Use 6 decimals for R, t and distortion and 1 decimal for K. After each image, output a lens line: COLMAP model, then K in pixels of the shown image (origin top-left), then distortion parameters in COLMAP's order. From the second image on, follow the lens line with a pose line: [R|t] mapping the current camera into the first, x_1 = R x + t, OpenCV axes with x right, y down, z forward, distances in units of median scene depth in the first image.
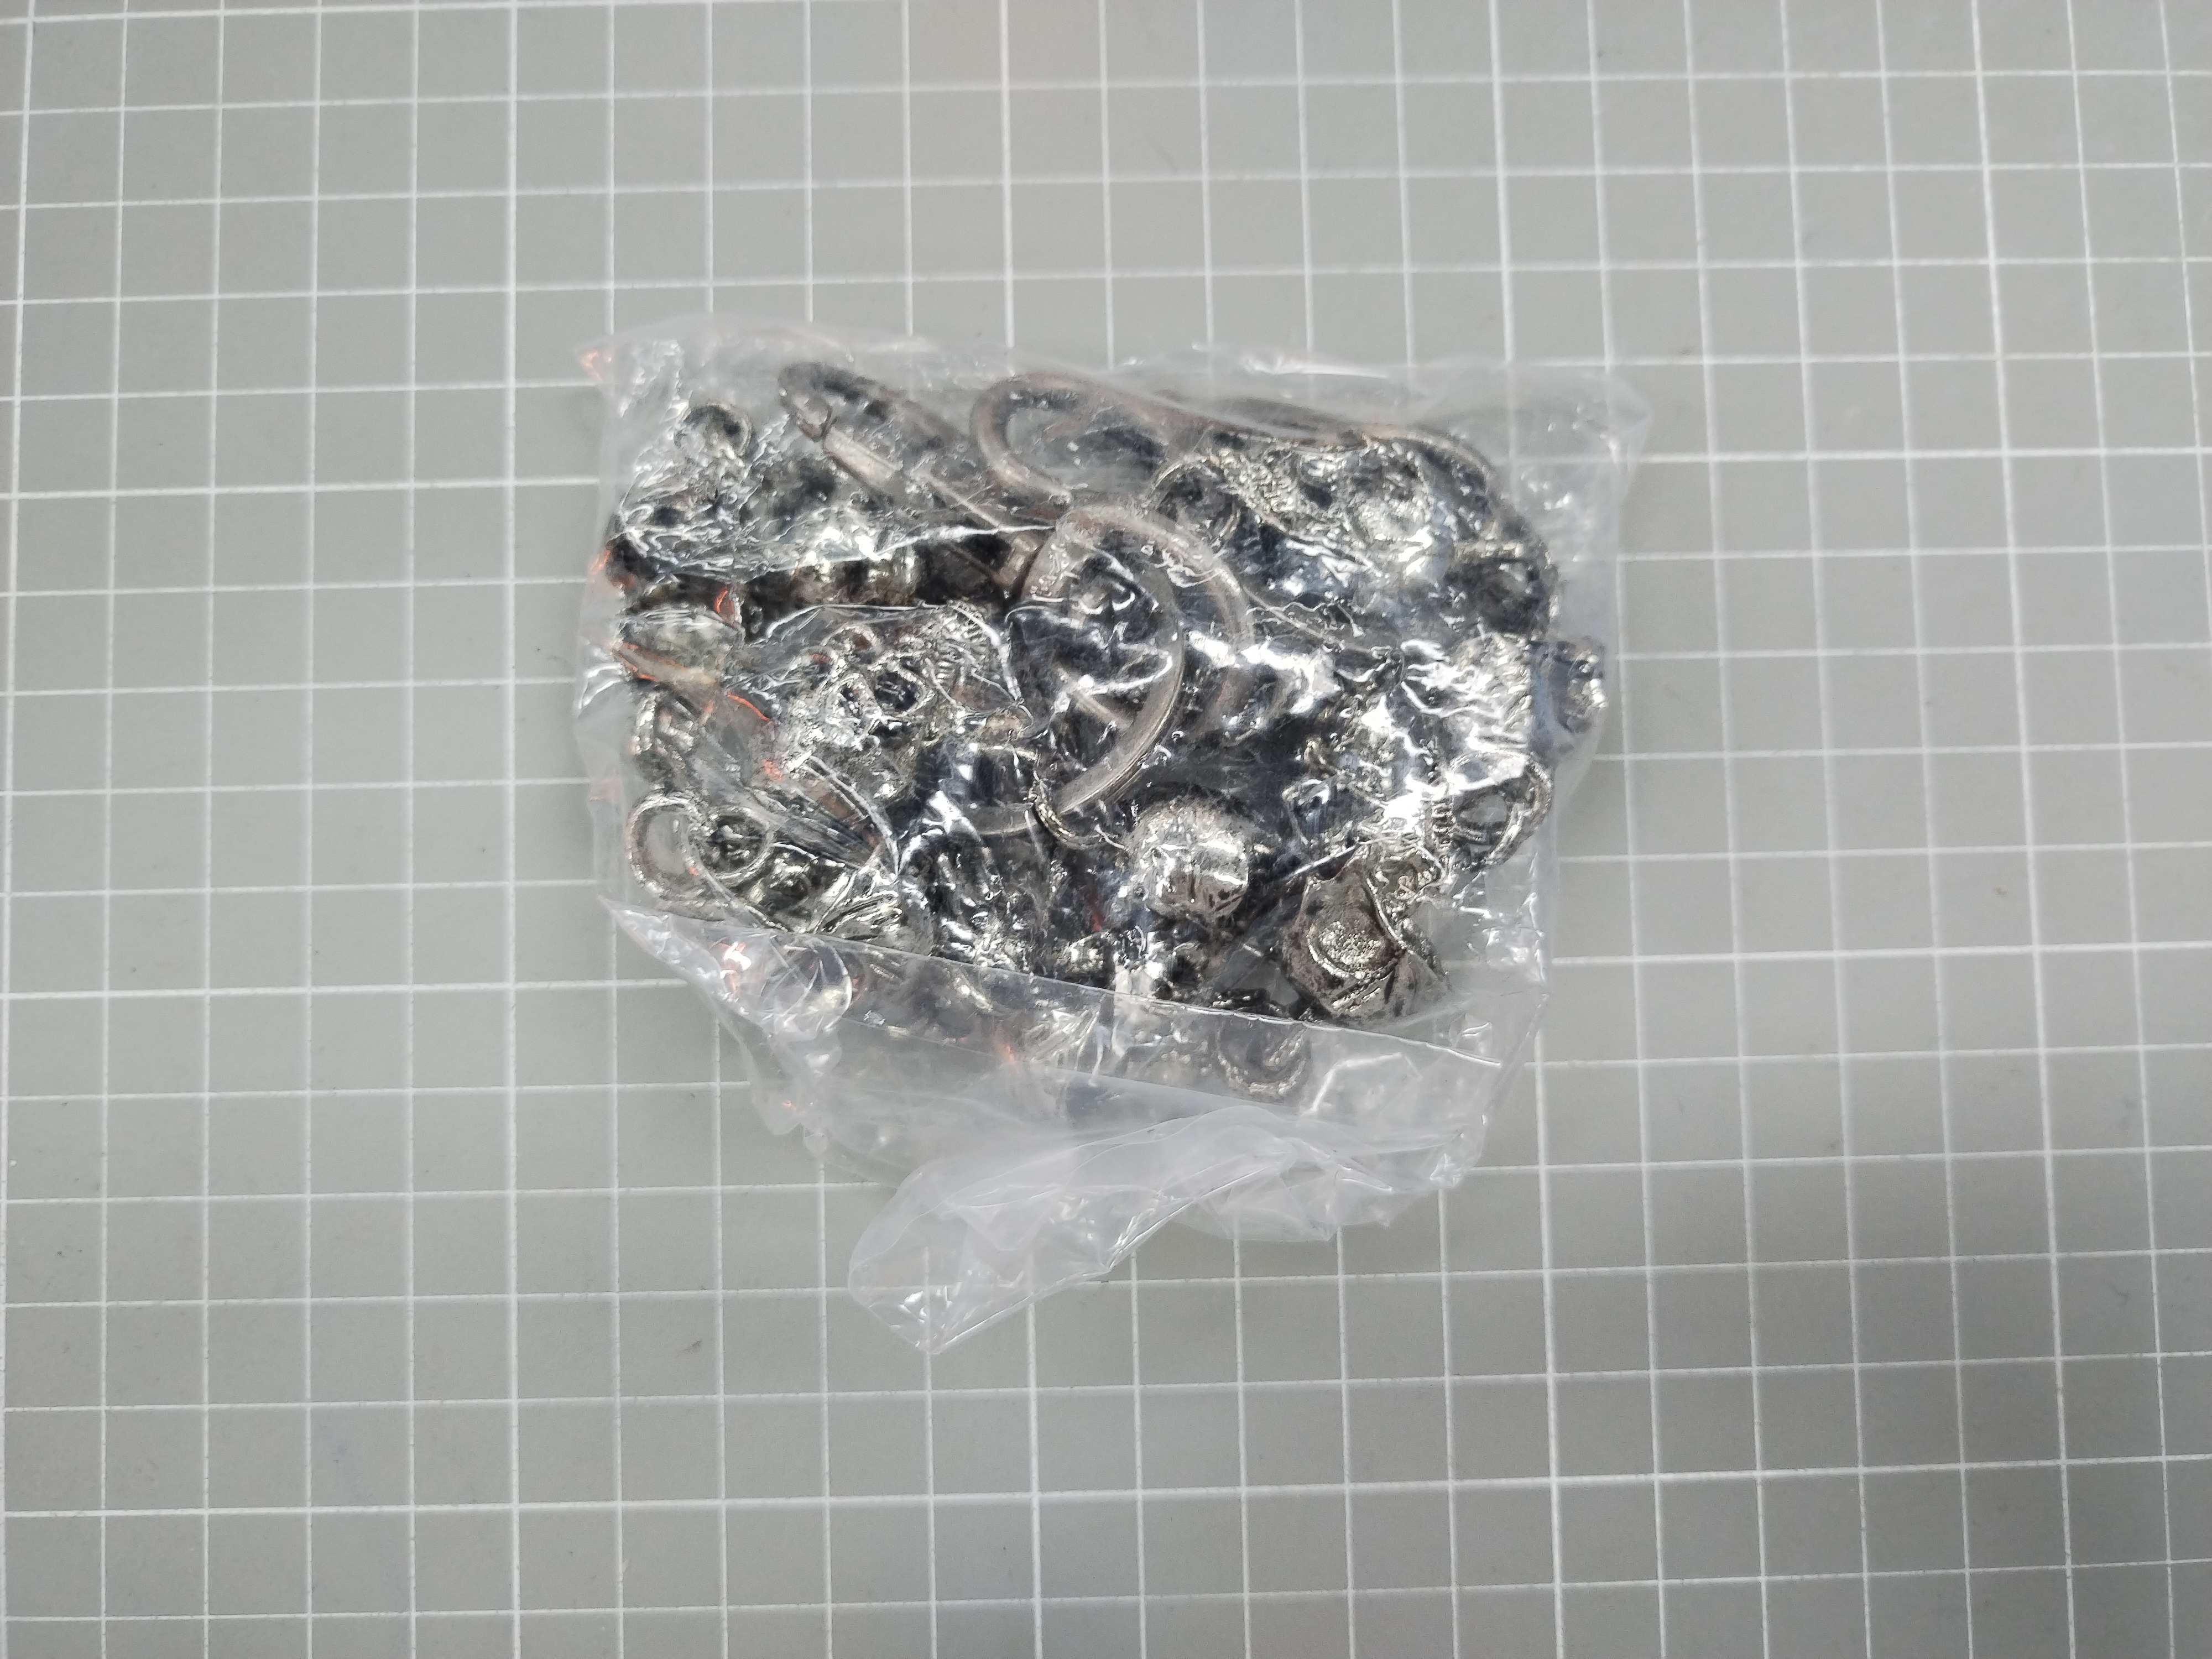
lens RADIAL K [[1618.2, 0, 1102.9], [0, 1618.2, 823.9], [0, 0, 1]] dist [-0.029960, 0.000066]
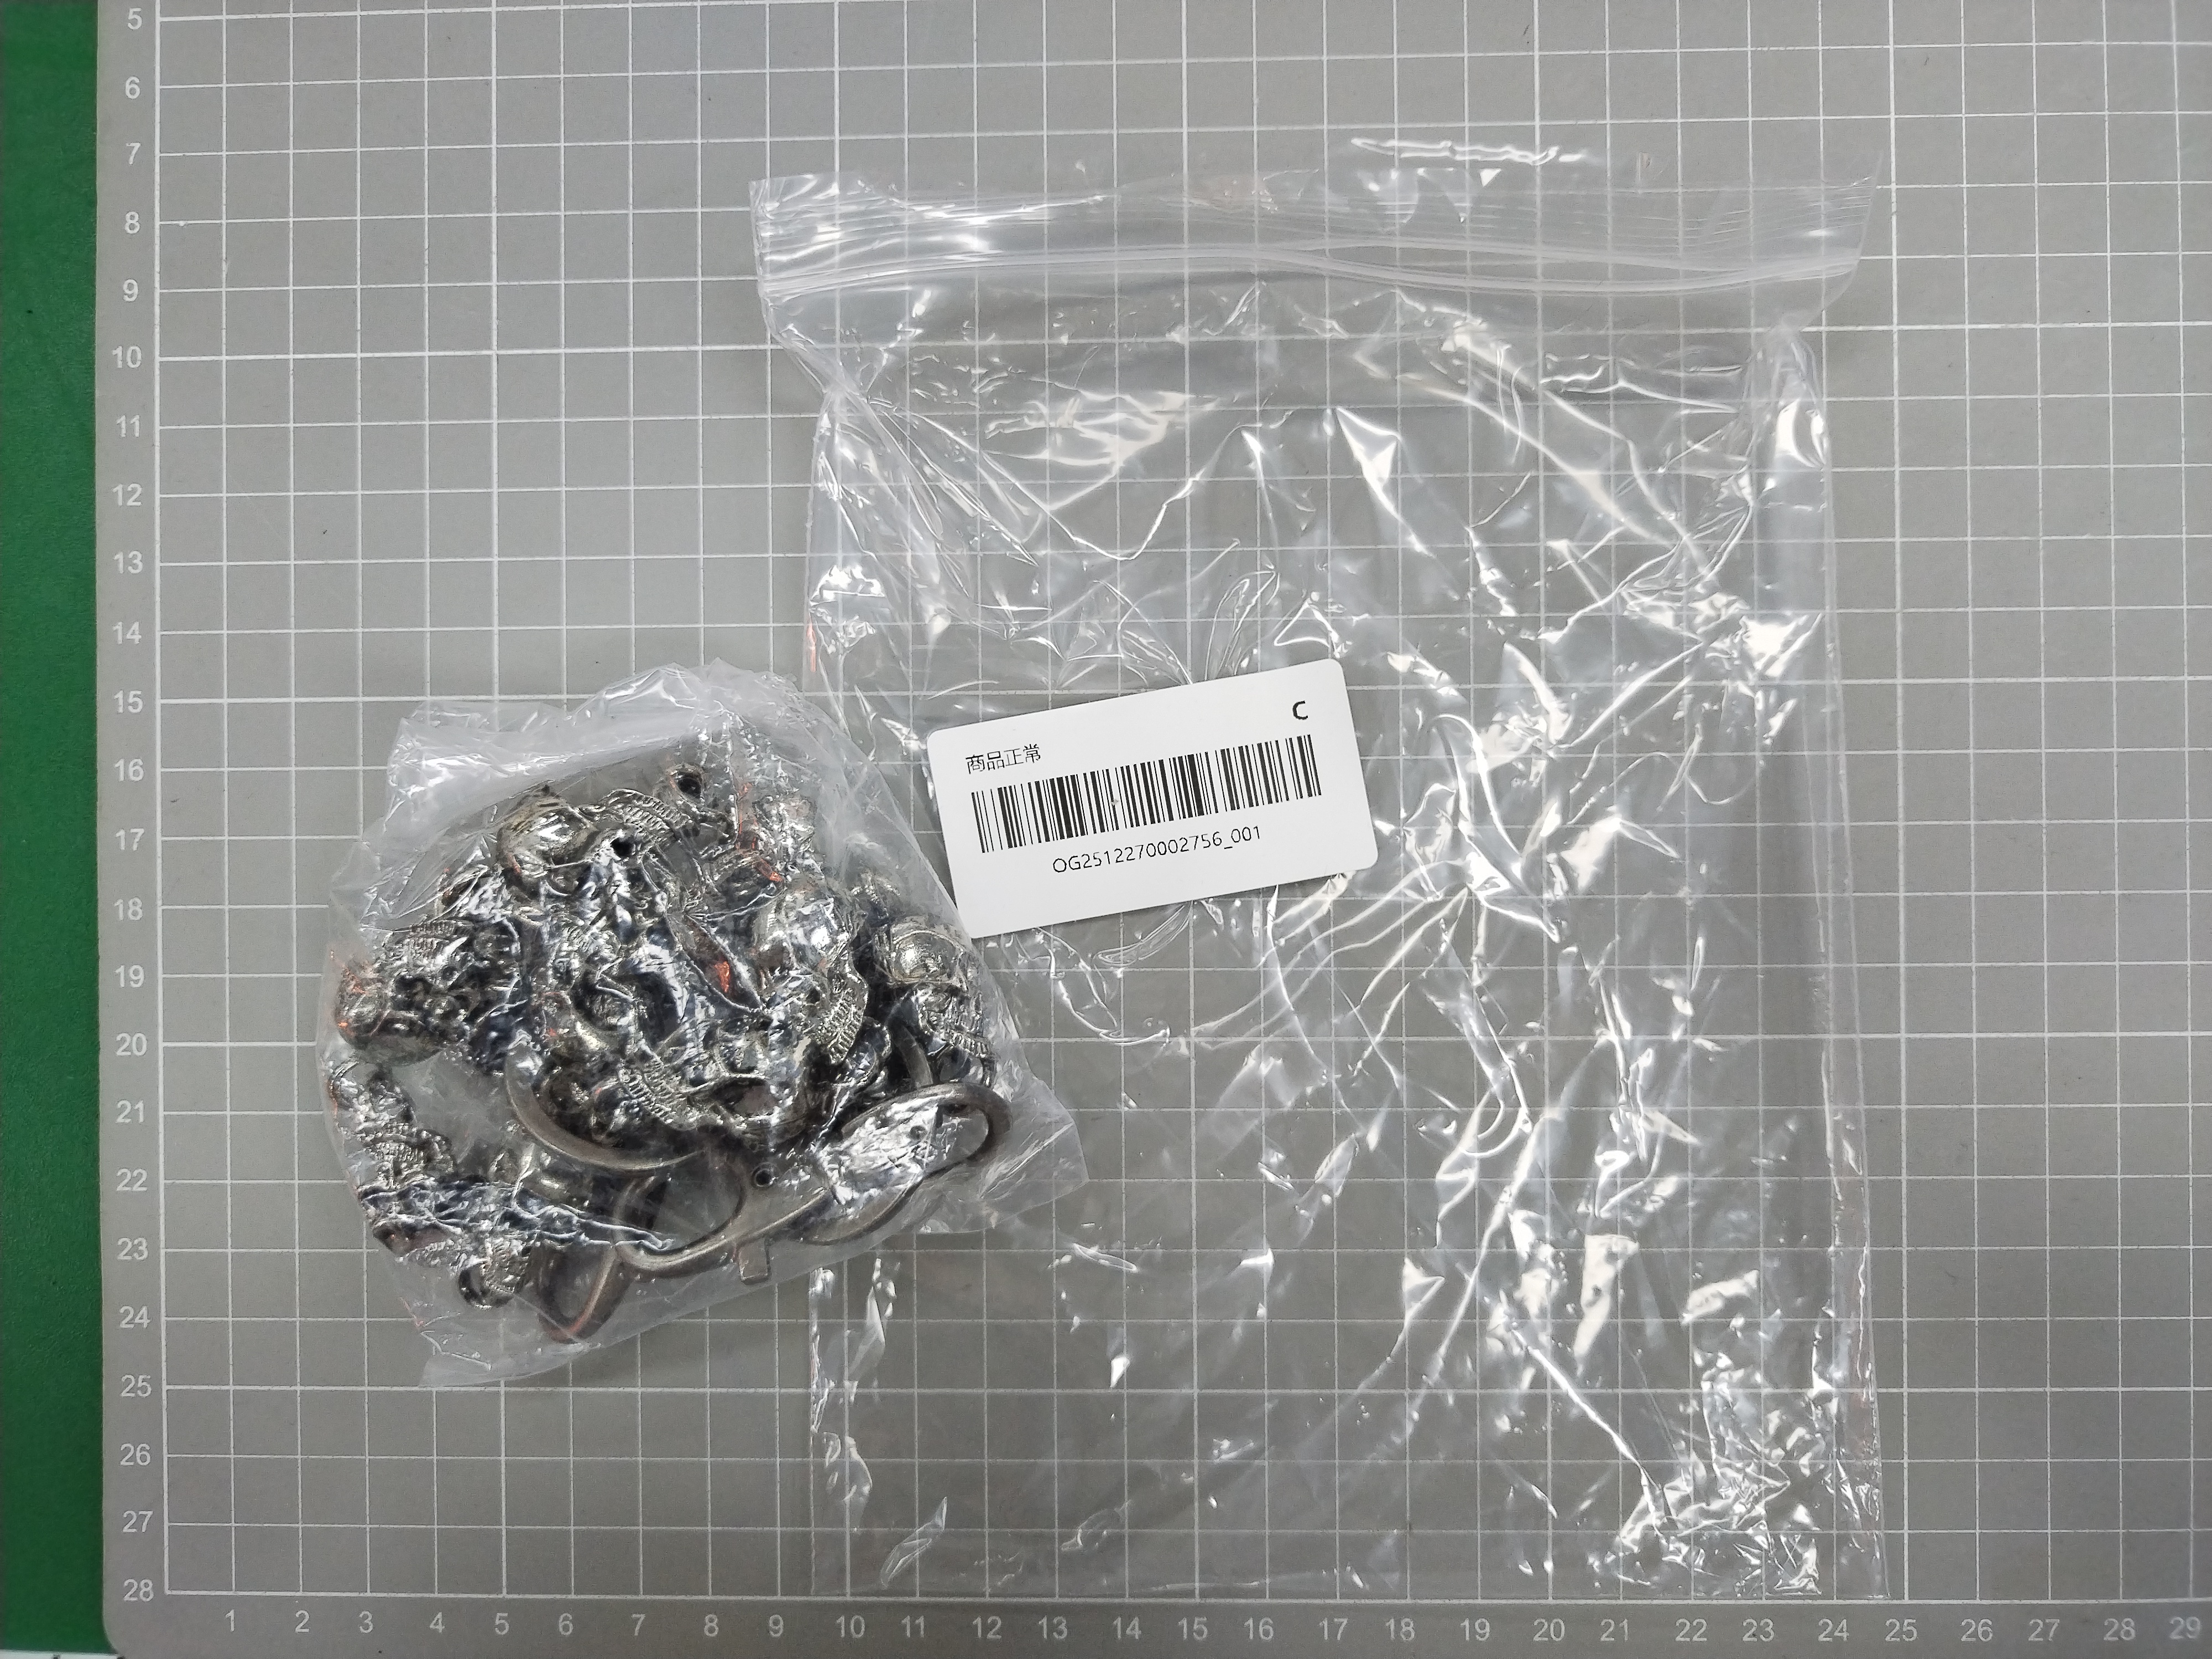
lens RADIAL K [[1618.2, 0, 1109.9], [0, 1618.2, 822.3], [0, 0, 1]] dist [-0.029960, 0.000066]
pose [[0.999250, 0.016433, -0.035066, -0.074491], [-0.014420, 0.998275, 0.056904, -0.183087], [0.035941, -0.056356, 0.997764, -0.439384]]
